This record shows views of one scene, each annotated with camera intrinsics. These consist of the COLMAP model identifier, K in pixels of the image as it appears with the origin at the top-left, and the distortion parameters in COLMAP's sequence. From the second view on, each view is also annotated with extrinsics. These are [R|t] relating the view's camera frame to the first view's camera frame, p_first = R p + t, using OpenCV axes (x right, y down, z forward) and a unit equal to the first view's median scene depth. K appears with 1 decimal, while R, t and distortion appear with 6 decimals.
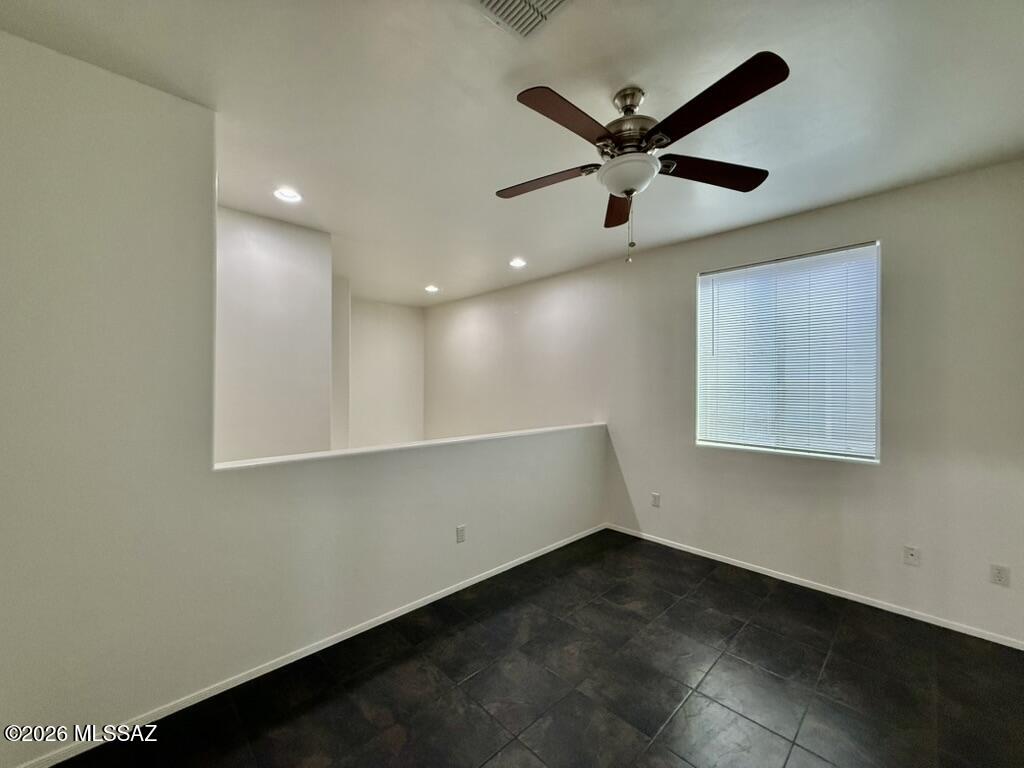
lens RADIAL K [[411.2, 0, 514.8], [0, 411.2, 404.0], [0, 0, 1]] dist [0.000215, 0.000010]
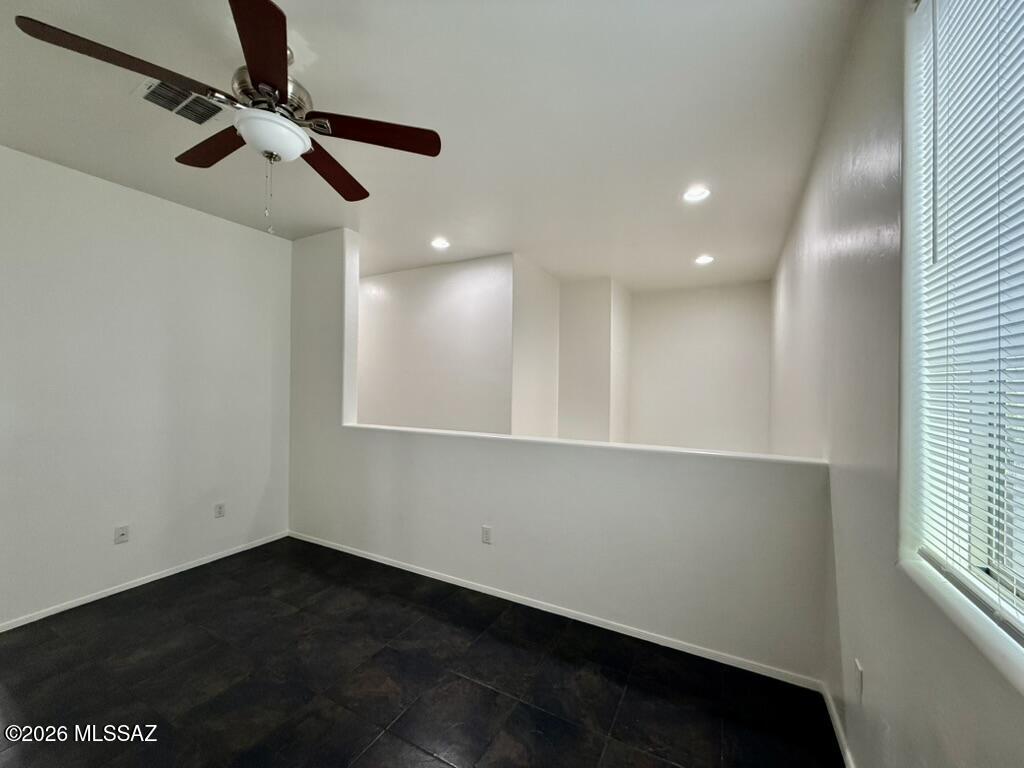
lens RADIAL K [[420.2, 0, 504.9], [0, 420.2, 383.0], [0, 0, 1]] dist [-0.000141, -0.000034]
pose [[0.285510, 0.004453, -0.958365, 0.945368], [-0.047407, 0.998831, -0.009483, -0.032702], [0.957202, 0.048141, 0.285388, 0.862392]]
